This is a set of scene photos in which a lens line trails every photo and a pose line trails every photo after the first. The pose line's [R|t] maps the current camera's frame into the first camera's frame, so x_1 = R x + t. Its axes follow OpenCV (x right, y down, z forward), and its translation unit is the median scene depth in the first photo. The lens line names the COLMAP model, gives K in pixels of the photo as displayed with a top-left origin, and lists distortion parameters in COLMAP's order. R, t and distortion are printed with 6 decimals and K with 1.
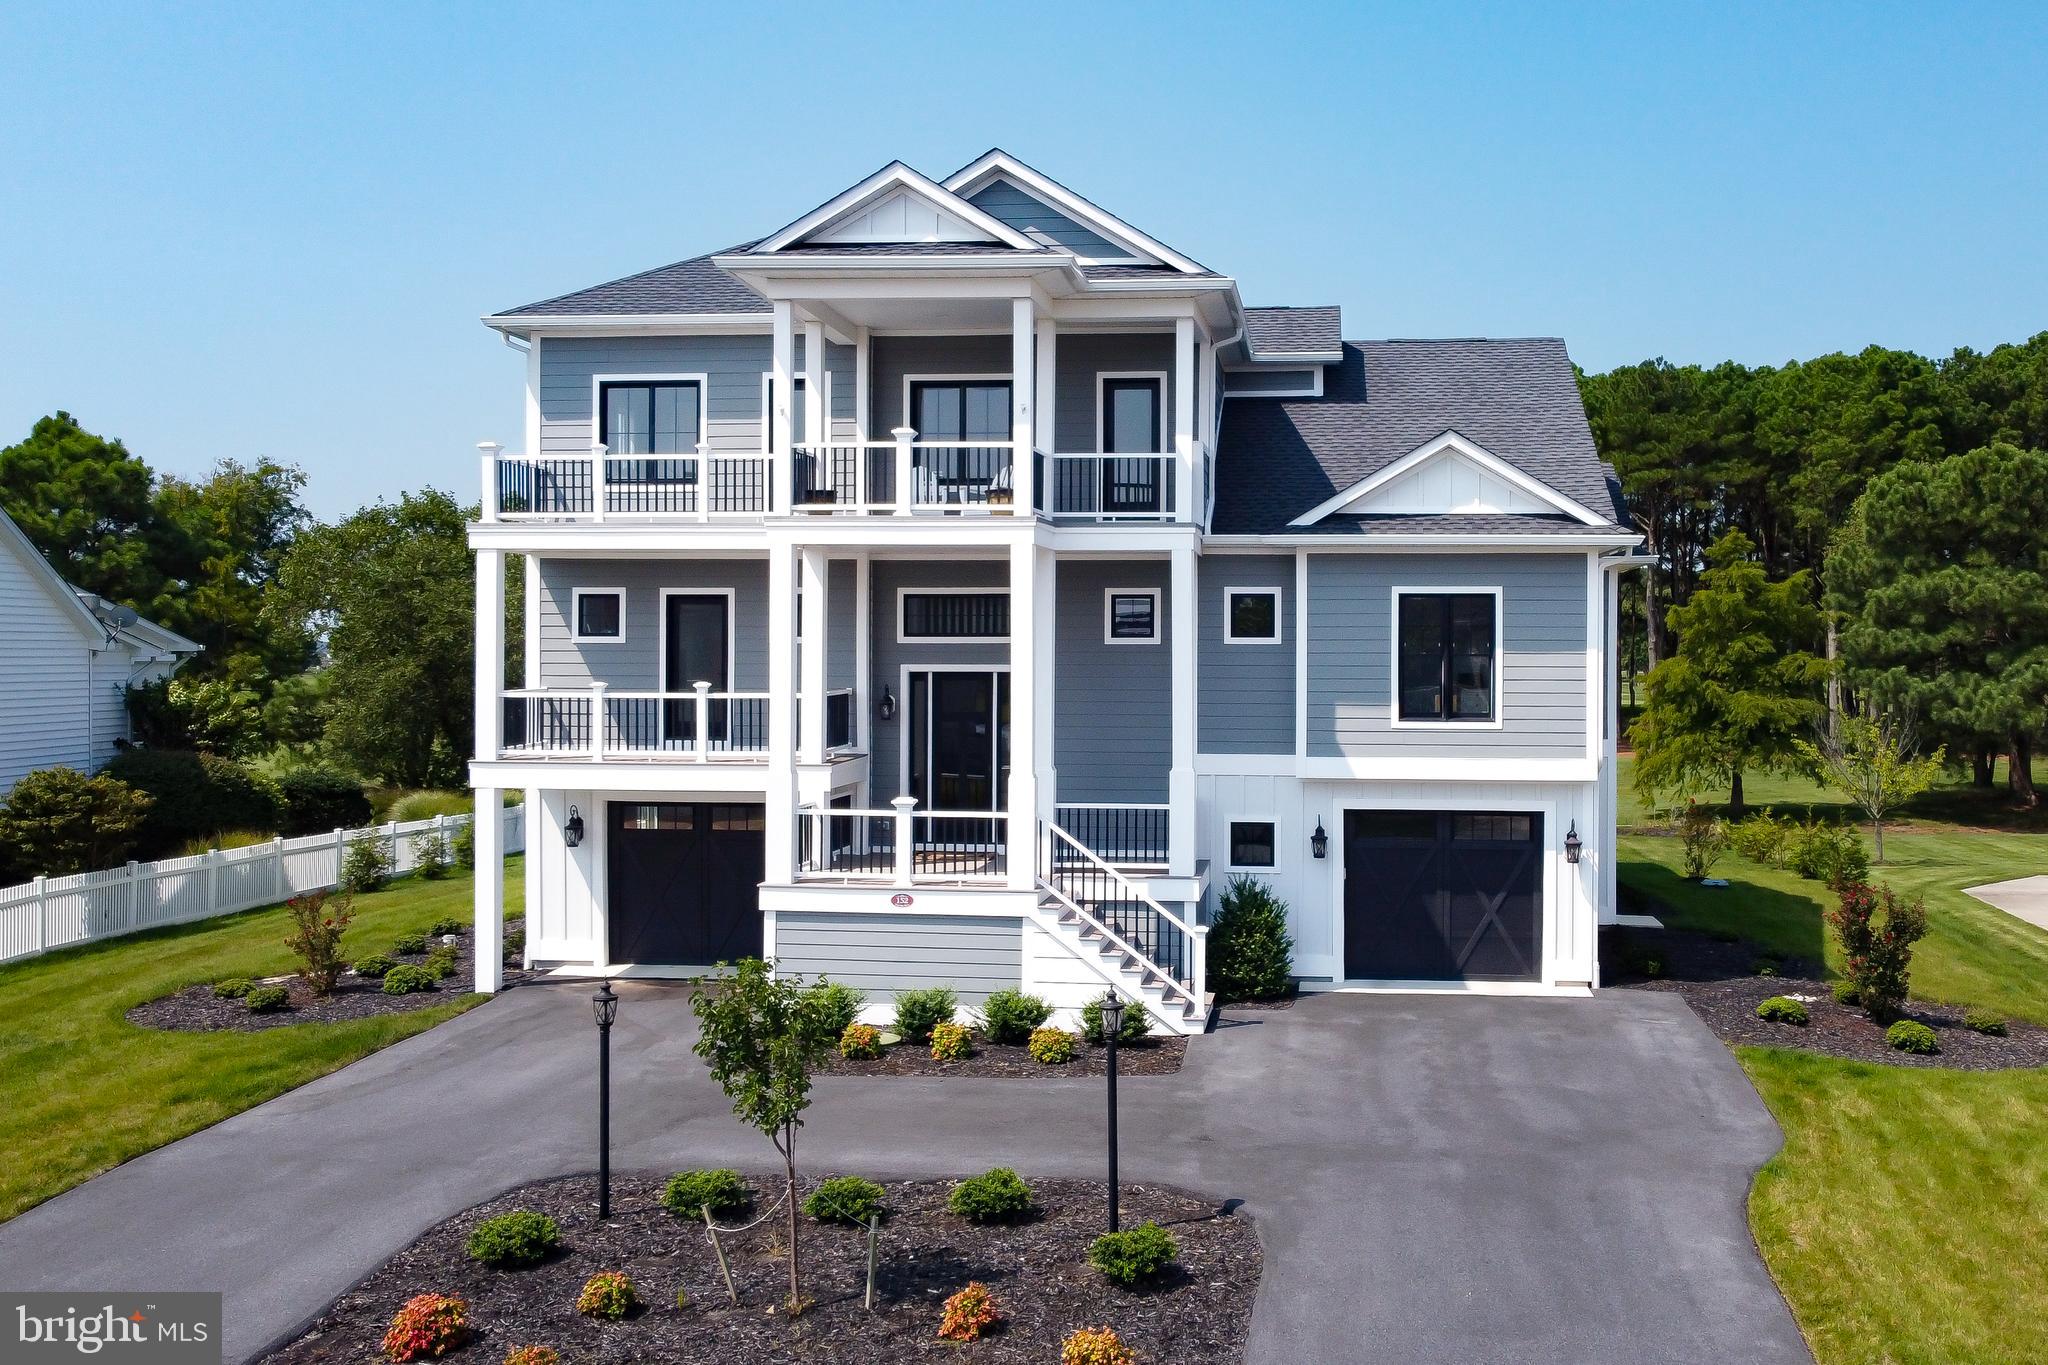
lens RADIAL K [[1934.1, 0, 1139.5], [0, 1934.1, 676.3], [0, 0, 1]] dist [0.000864, 0.018852]
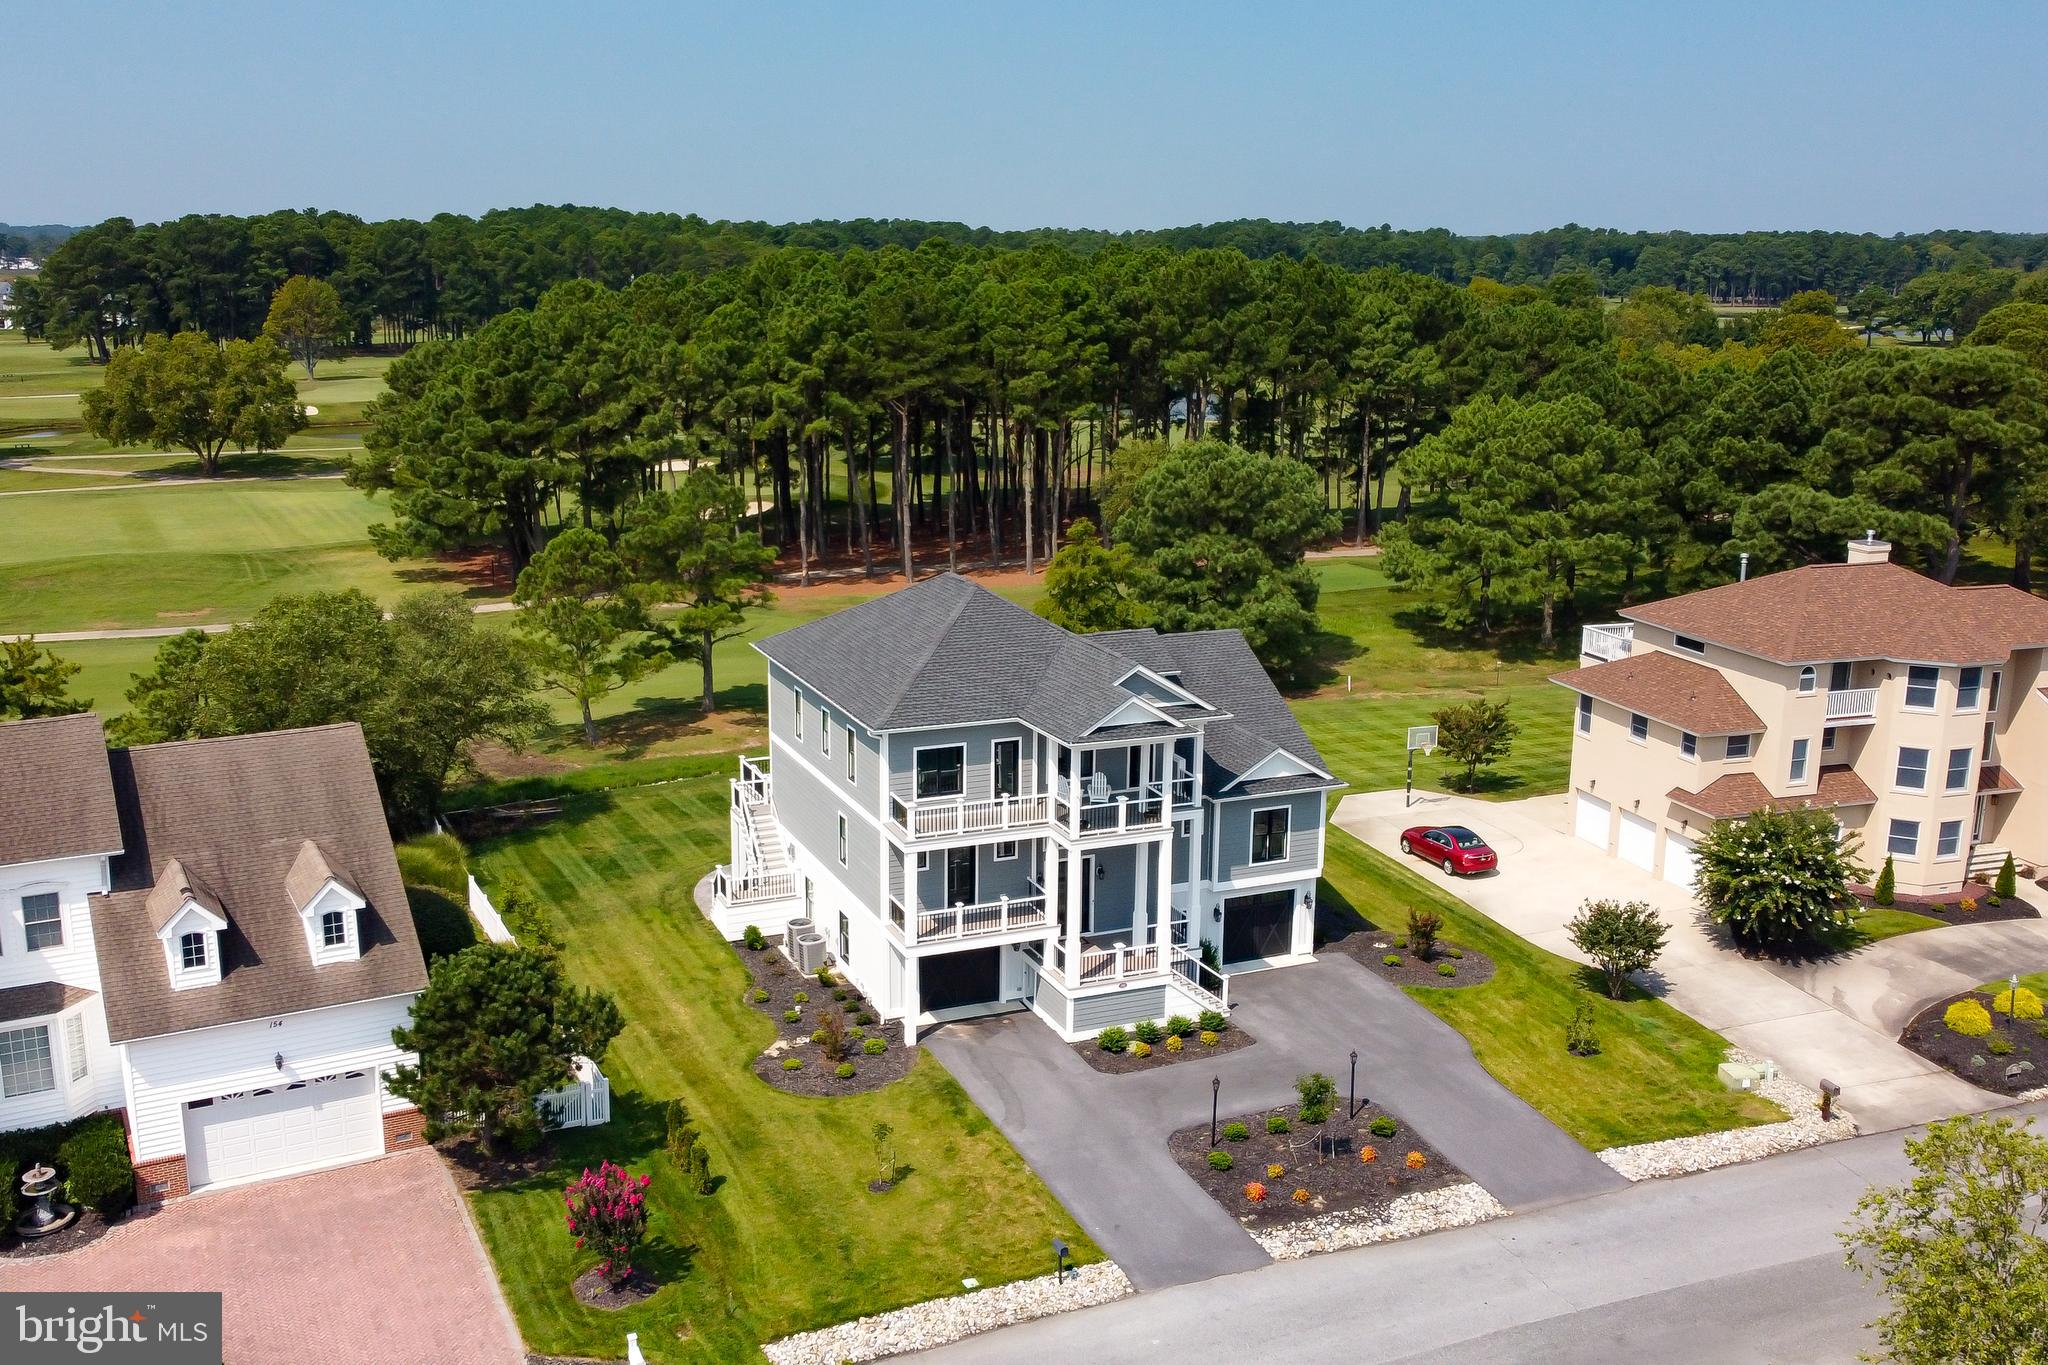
lens RADIAL K [[1934.1, 0, 1139.5], [0, 1934.1, 676.3], [0, 0, 1]] dist [0.000864, 0.018852]
pose [[0.858618, -0.105947, 0.501547, -0.446726], [0.003982, 0.979758, 0.200148, -0.263592], [-0.512600, -0.169853, 0.841660, -0.348951]]
